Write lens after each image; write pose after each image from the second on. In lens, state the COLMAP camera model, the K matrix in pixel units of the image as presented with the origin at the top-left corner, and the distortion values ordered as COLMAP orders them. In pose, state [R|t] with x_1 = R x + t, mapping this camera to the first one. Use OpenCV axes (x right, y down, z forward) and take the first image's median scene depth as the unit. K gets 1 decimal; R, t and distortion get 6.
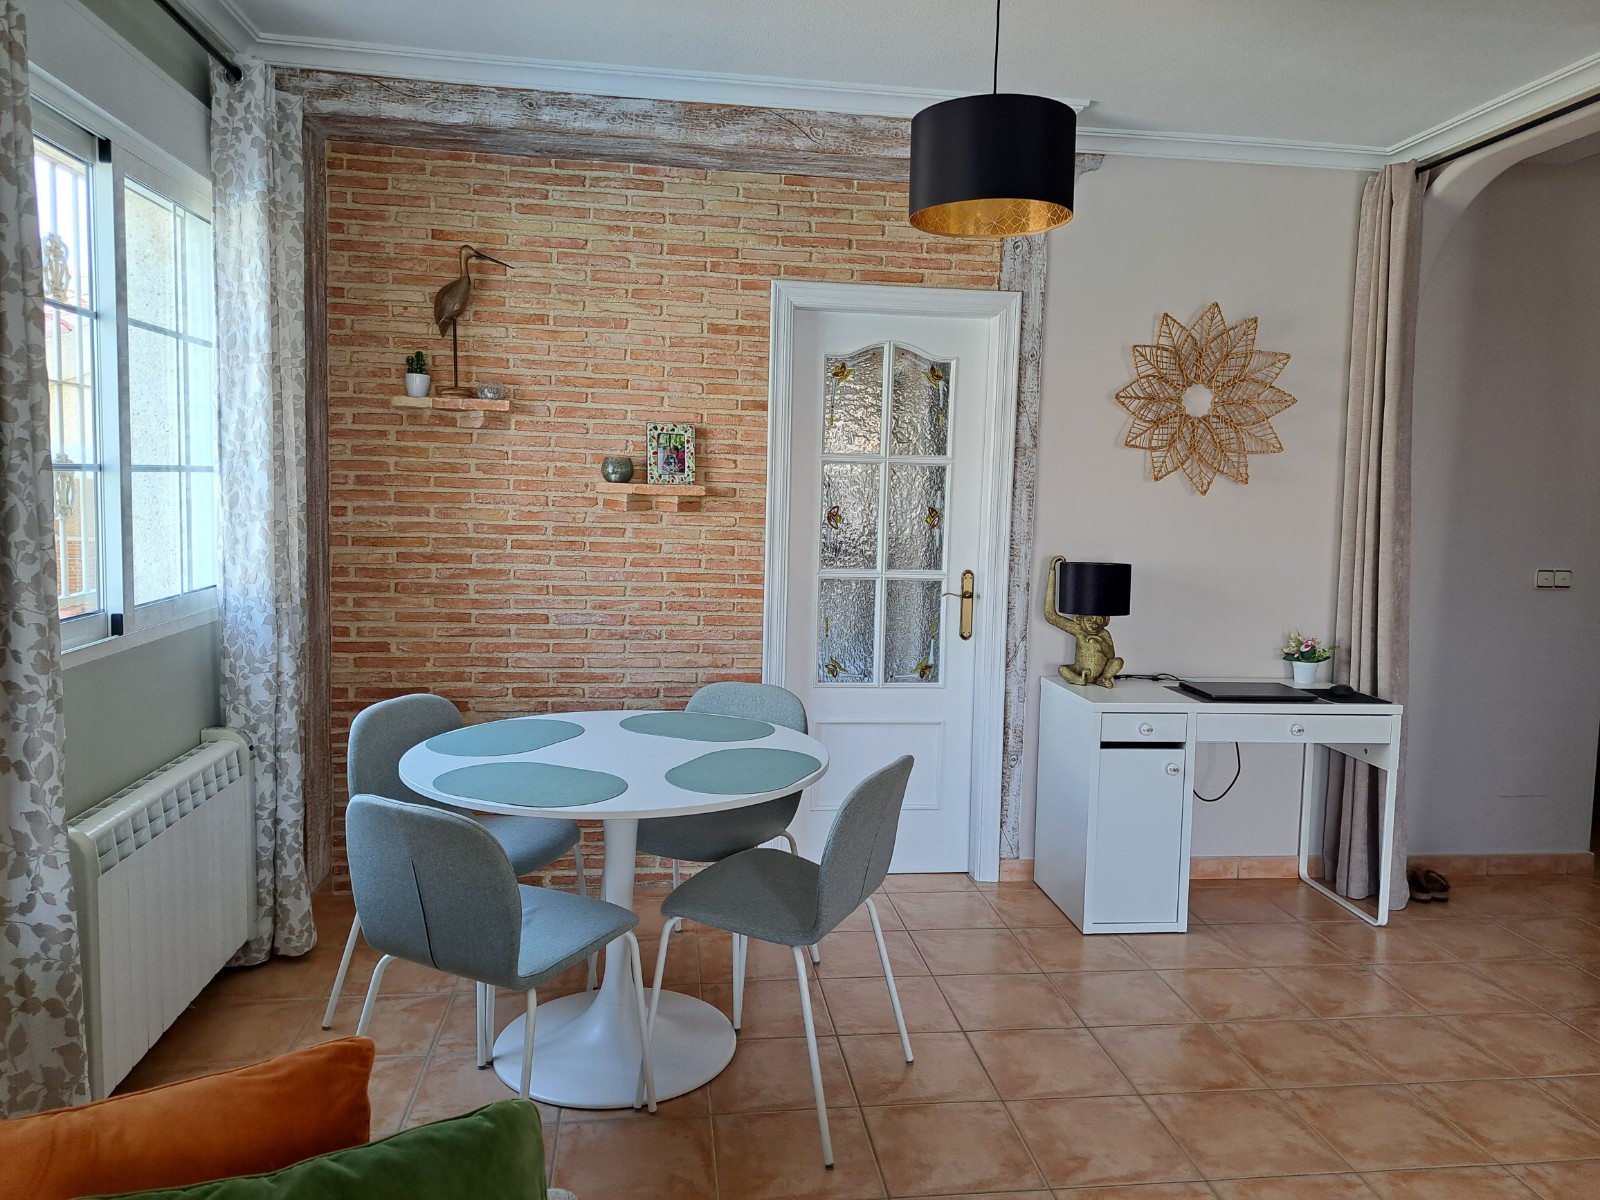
lens RADIAL K [[1143.8, 0, 806.5], [0, 1143.8, 578.5], [0, 0, 1]] dist [0.081246, -0.098488]
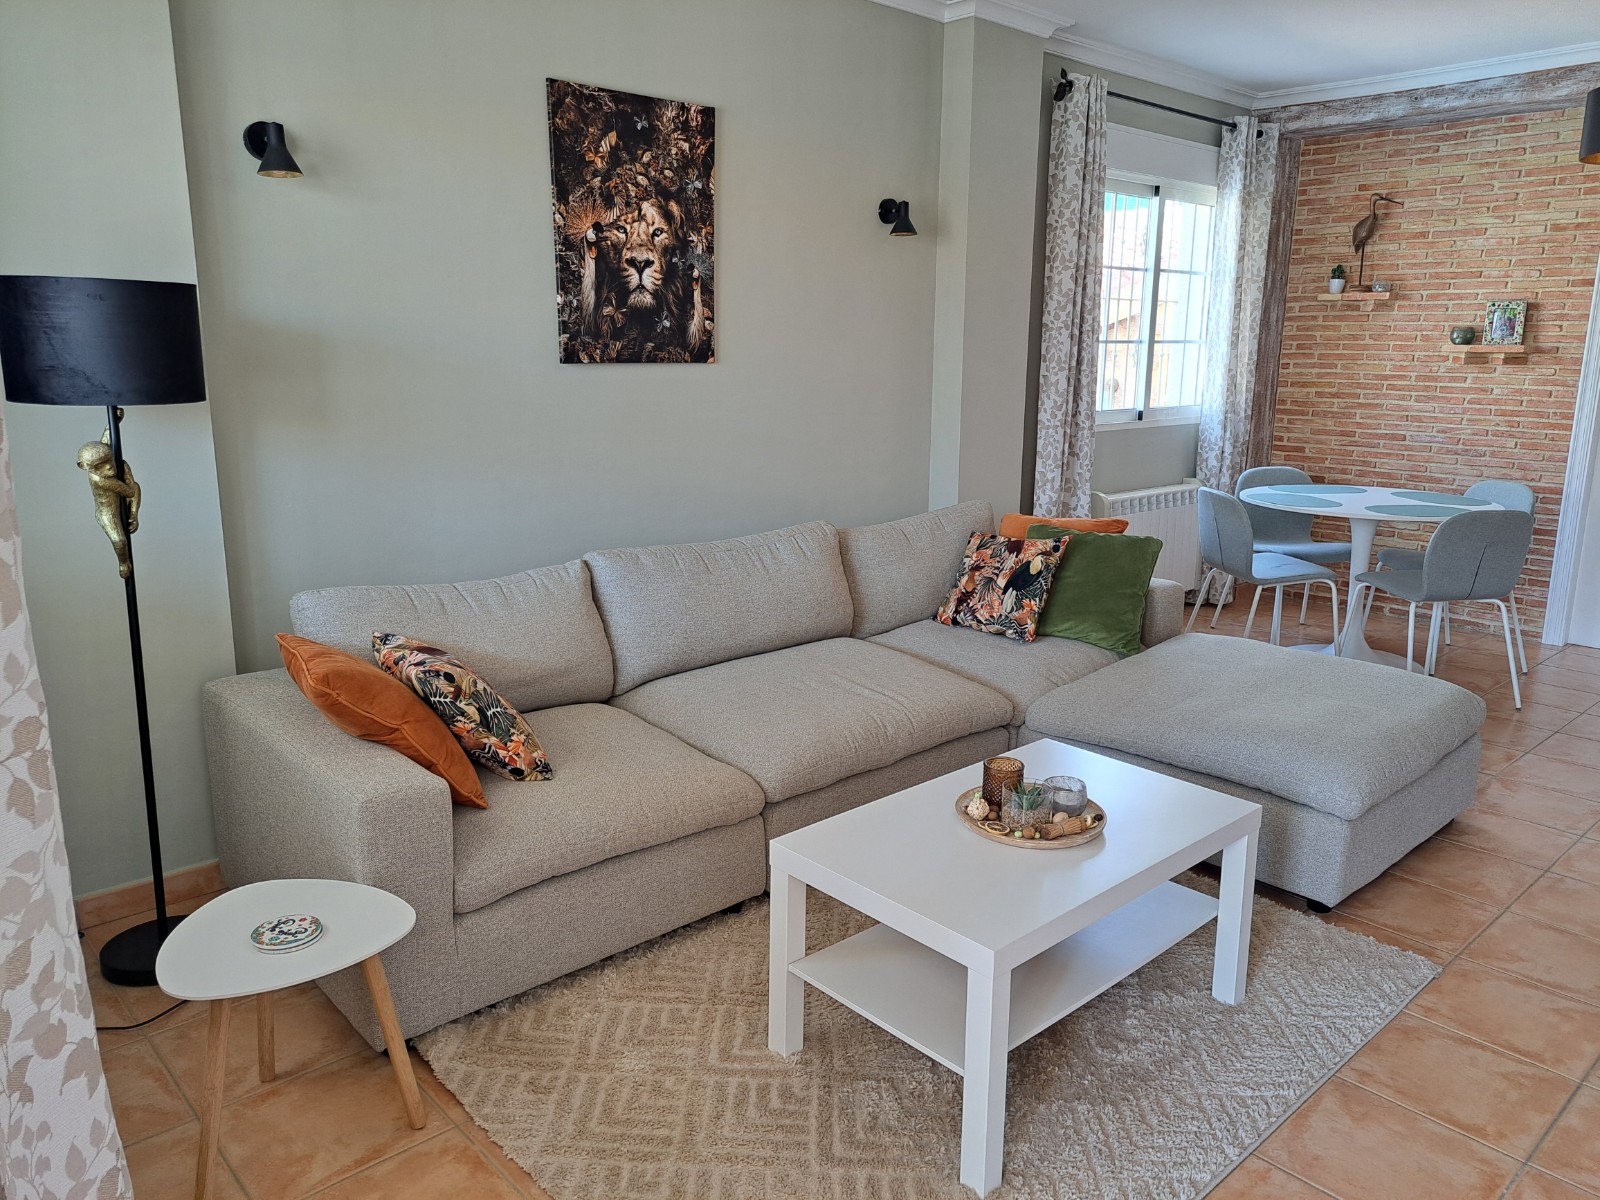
lens RADIAL K [[1154.5, 0, 803.4], [0, 1154.5, 599.0], [0, 0, 1]] dist [-0.001562, 0.005231]
pose [[0.570811, 0.156321, -0.806064, 0.597258], [-0.059336, 0.986996, 0.149391, 0.066641], [0.818935, -0.037446, 0.572664, -0.543105]]
